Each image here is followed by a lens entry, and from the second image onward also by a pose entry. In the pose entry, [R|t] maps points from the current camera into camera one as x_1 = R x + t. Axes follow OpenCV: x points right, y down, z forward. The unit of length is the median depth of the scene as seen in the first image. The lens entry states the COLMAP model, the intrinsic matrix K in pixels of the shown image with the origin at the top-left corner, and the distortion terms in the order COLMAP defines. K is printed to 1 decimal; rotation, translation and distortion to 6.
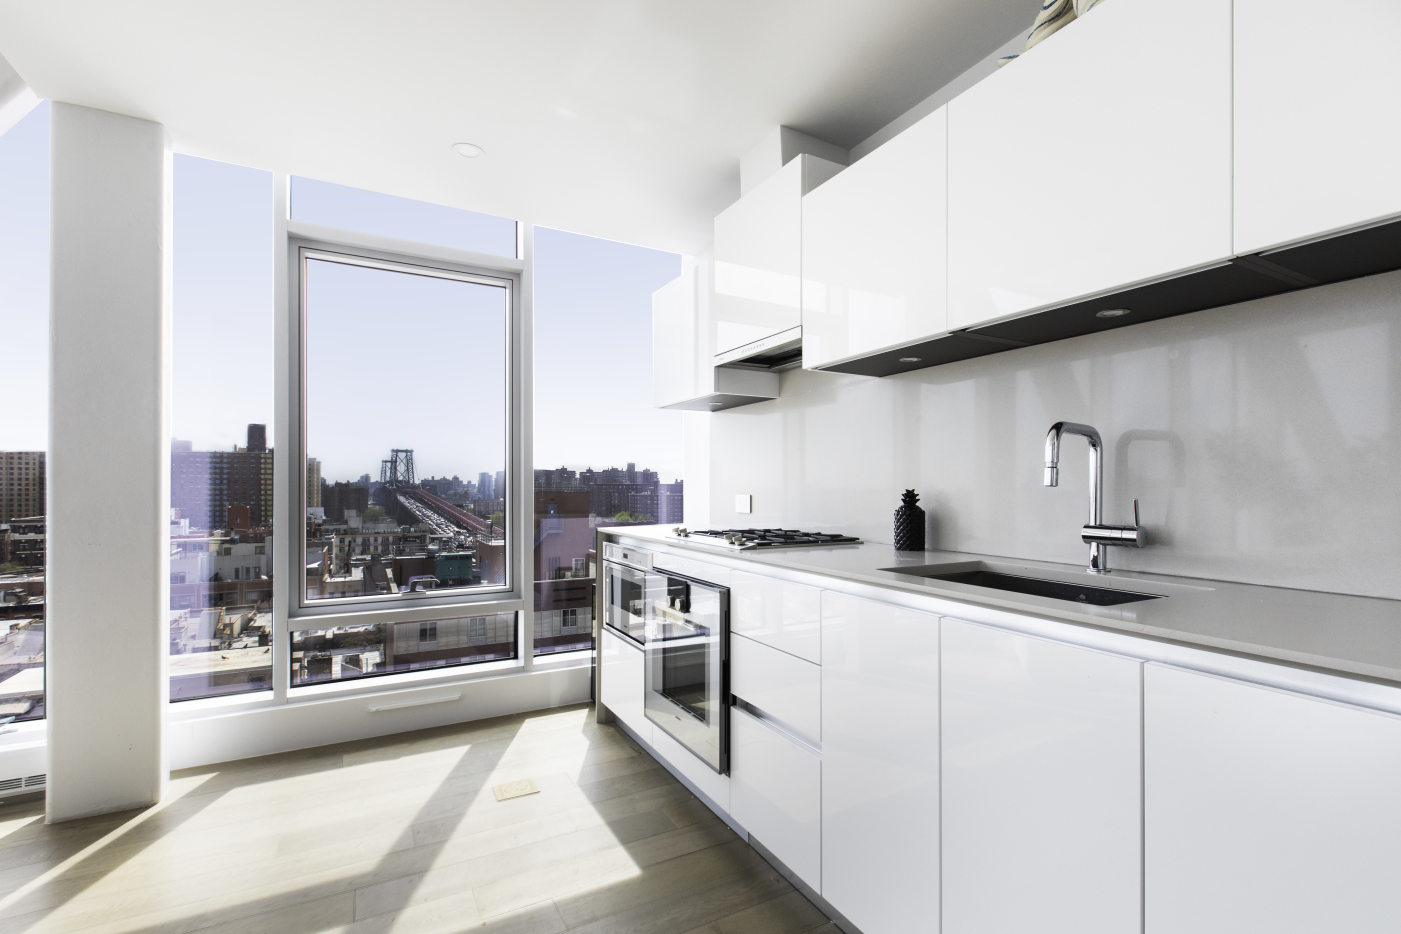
lens RADIAL K [[630.9, 0, 701.9], [0, 630.9, 481.6], [0, 0, 1]] dist [0.001674, 0.000381]
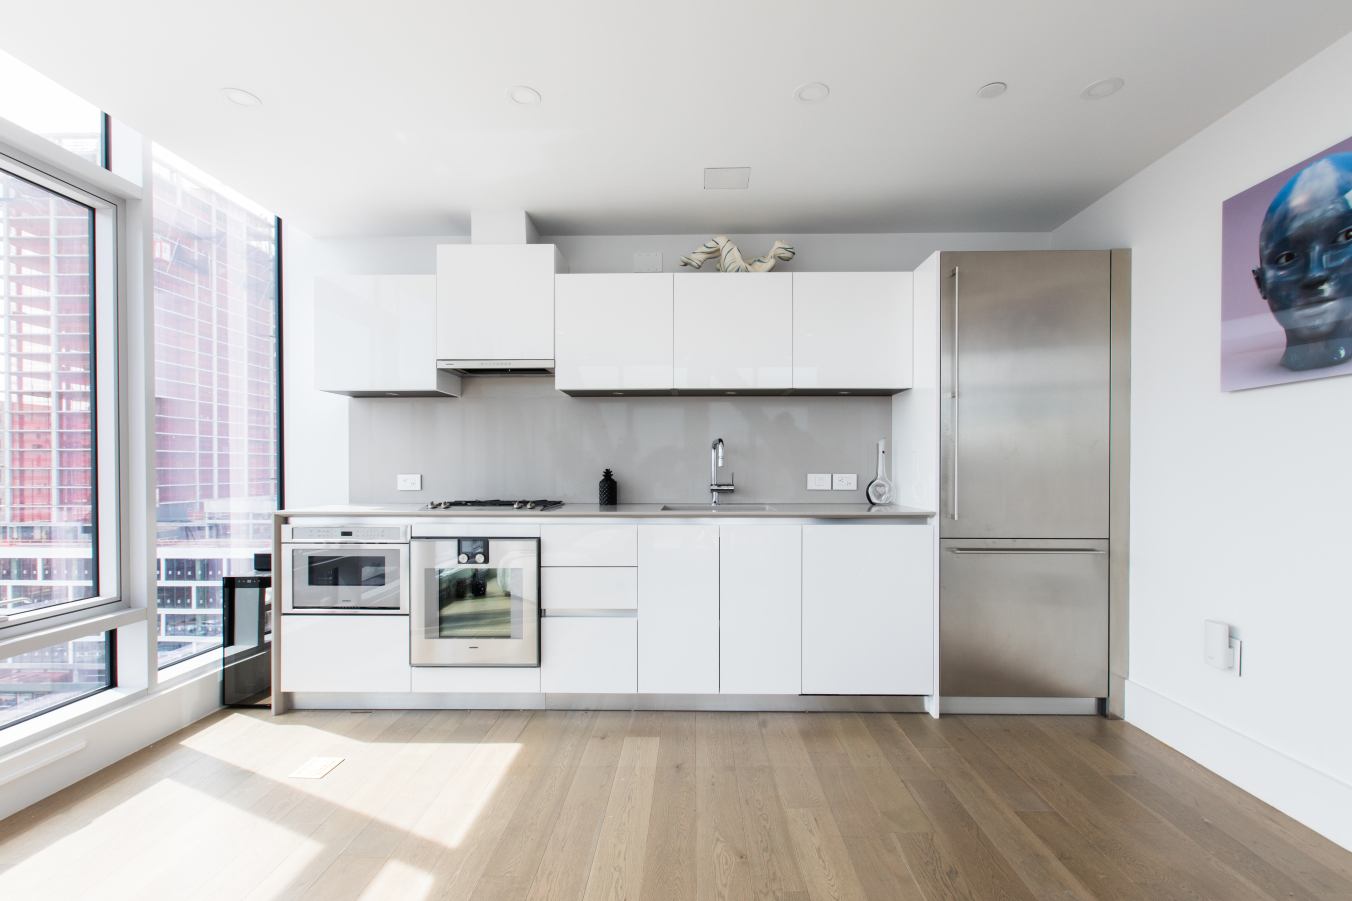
lens RADIAL K [[608.8, 0, 677.3], [0, 608.8, 464.6], [0, 0, 1]] dist [0.001674, 0.000381]
pose [[0.503026, 0.004290, 0.864261, -0.933651], [-0.003981, 0.999989, -0.002647, 0.003715], [-0.864262, -0.002109, 0.503037, 0.016681]]
